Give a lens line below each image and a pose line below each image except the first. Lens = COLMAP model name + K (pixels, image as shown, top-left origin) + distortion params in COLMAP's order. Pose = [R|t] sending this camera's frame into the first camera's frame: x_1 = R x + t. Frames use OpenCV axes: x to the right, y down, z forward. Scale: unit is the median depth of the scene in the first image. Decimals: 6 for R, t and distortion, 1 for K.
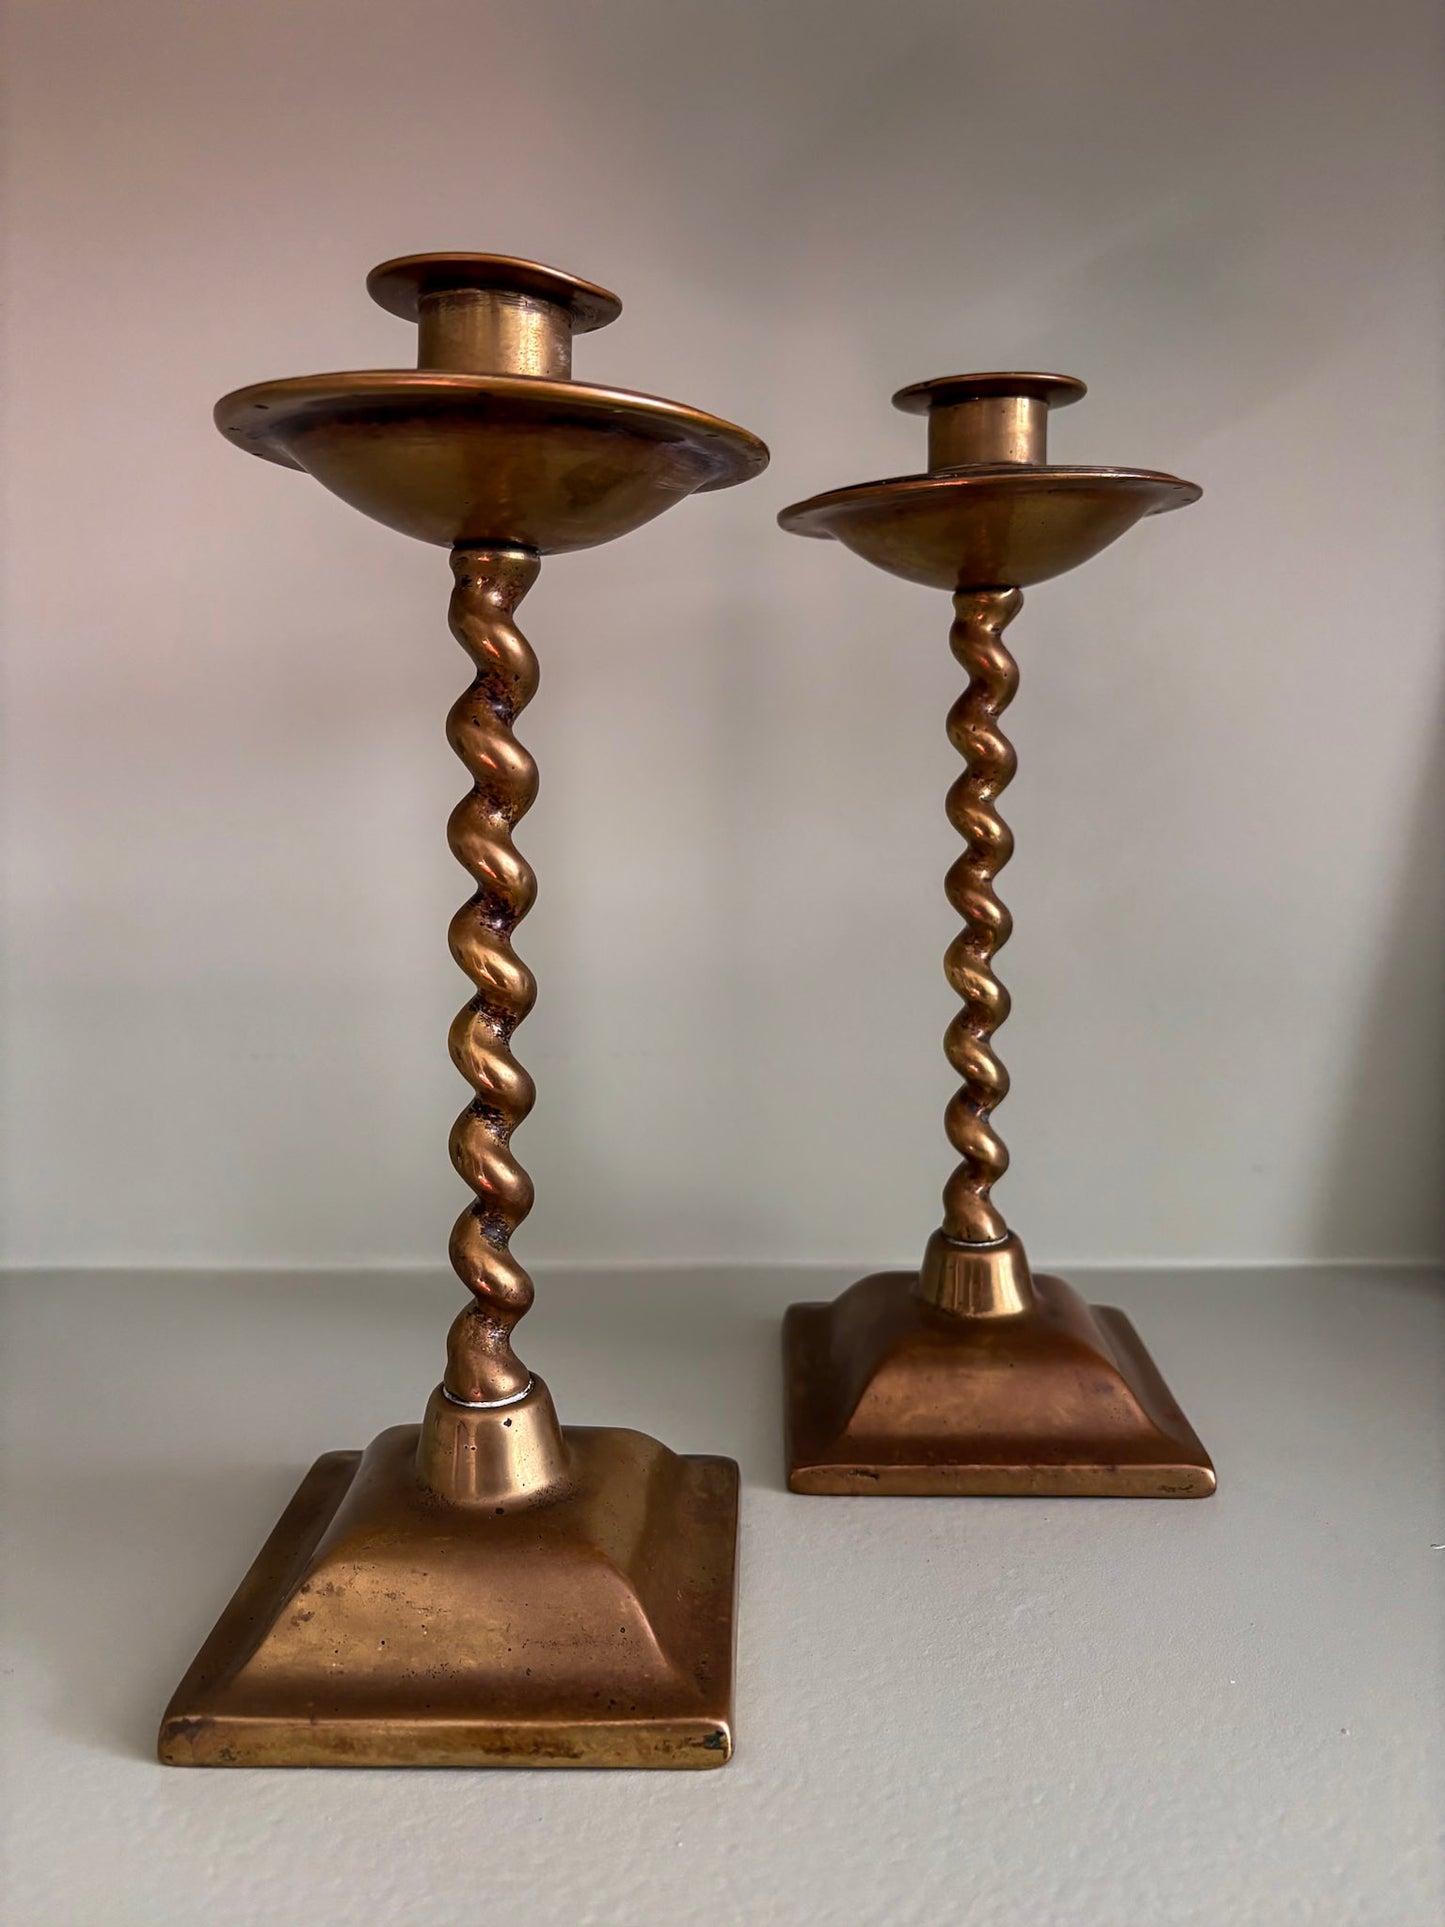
lens RADIAL K [[1495.3, 0, 725.8], [0, 1495.3, 957.2], [0, 0, 1]] dist [0.020523, -0.028437]
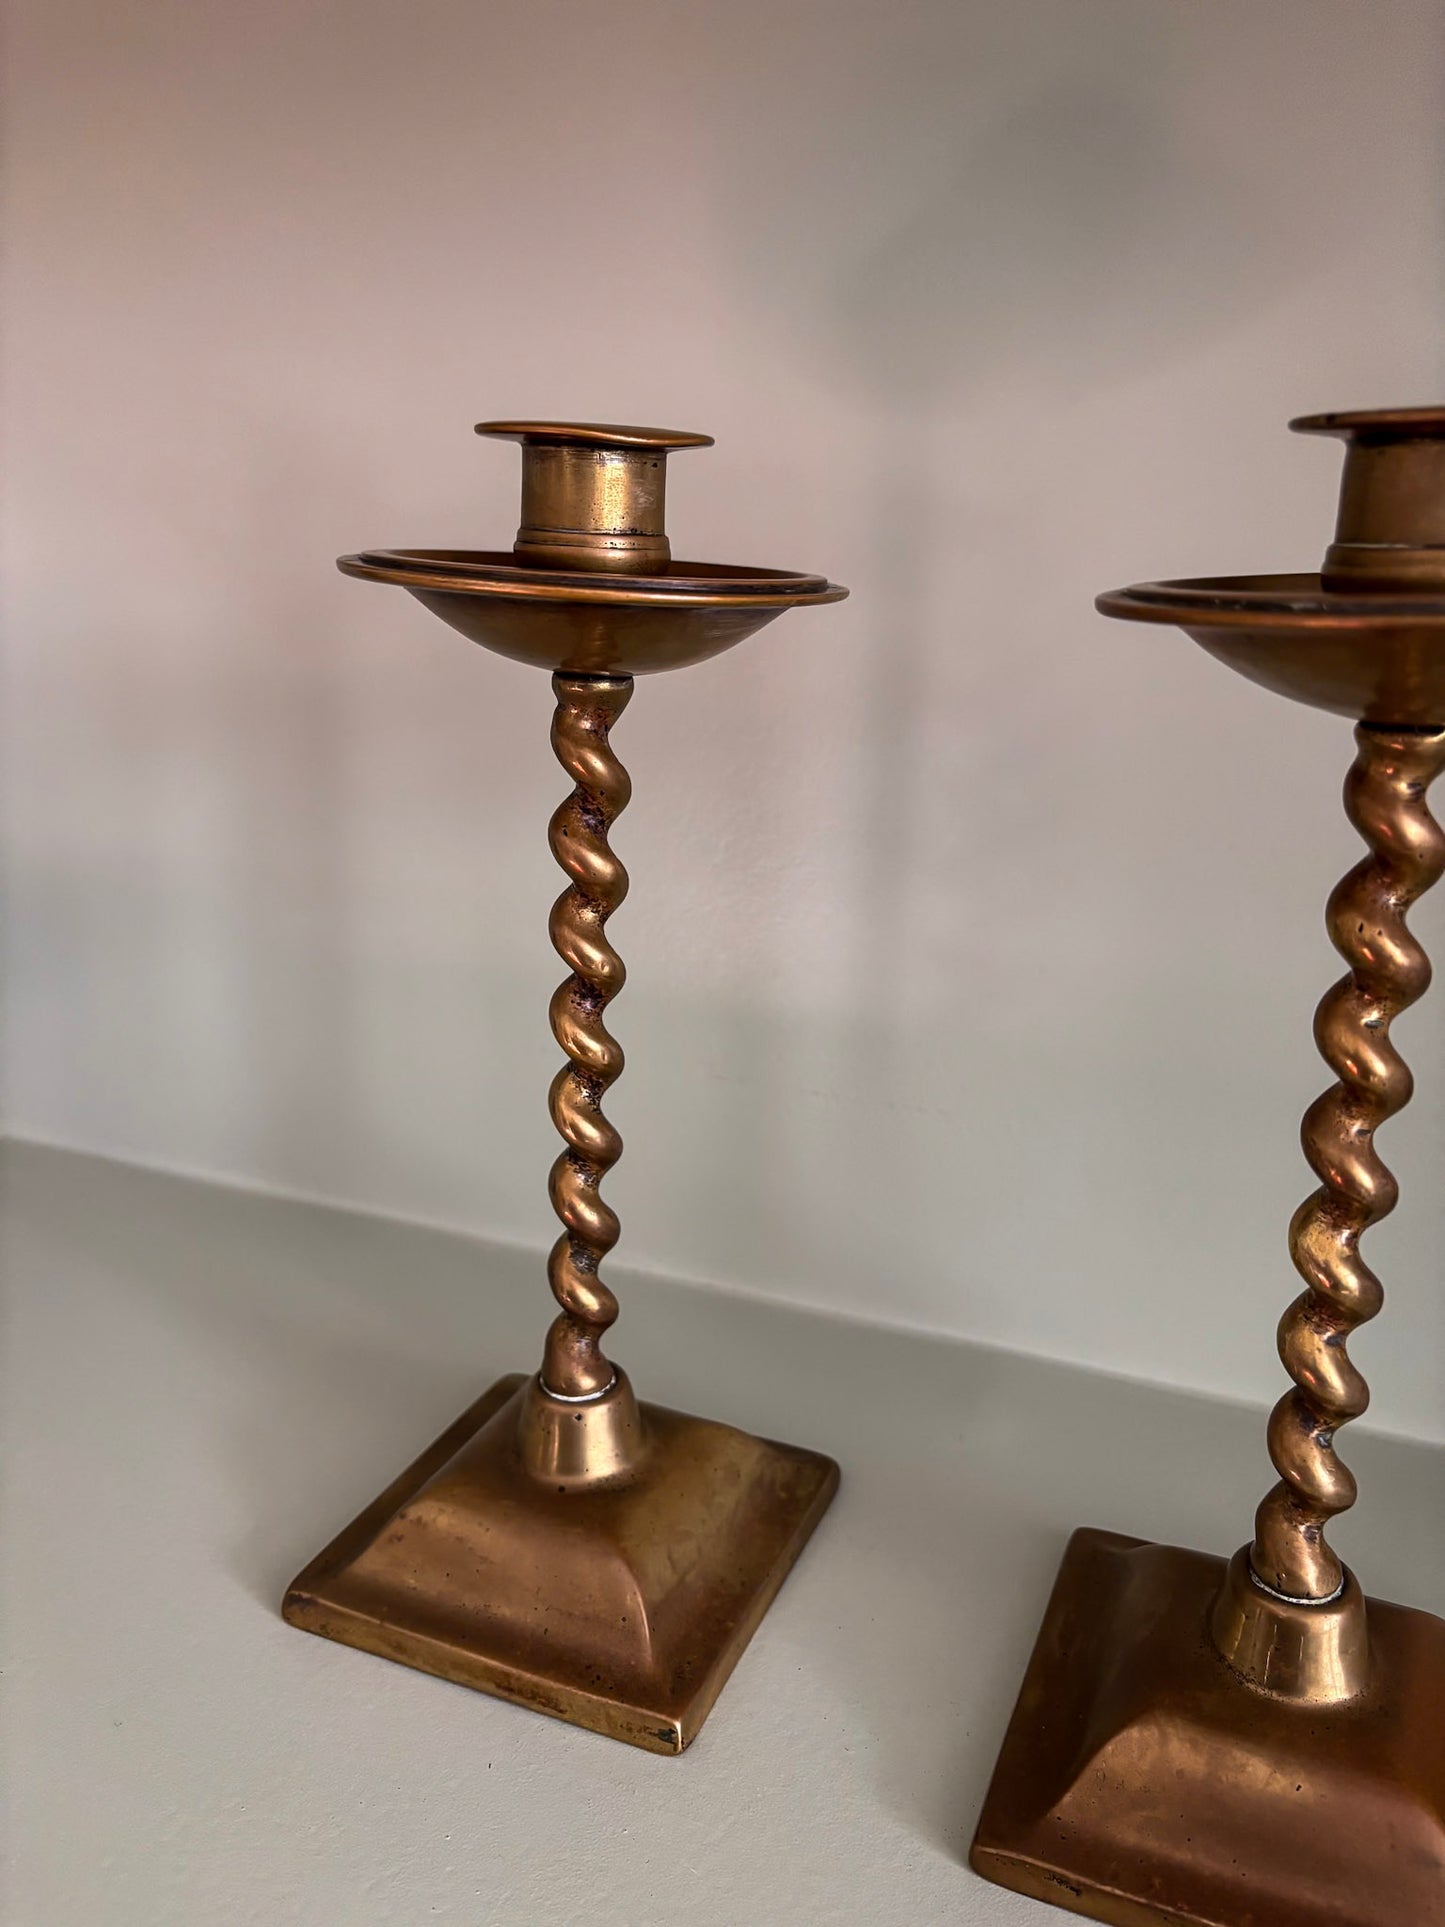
lens RADIAL K [[1495.3, 0, 710.4], [0, 1495.3, 975.4], [0, 0, 1]] dist [0.020523, -0.028437]
pose [[0.927726, 0.125511, -0.351526, 0.341868], [-0.074561, 0.985104, 0.154952, -0.235584], [0.365738, -0.117542, 0.923266, -0.004095]]
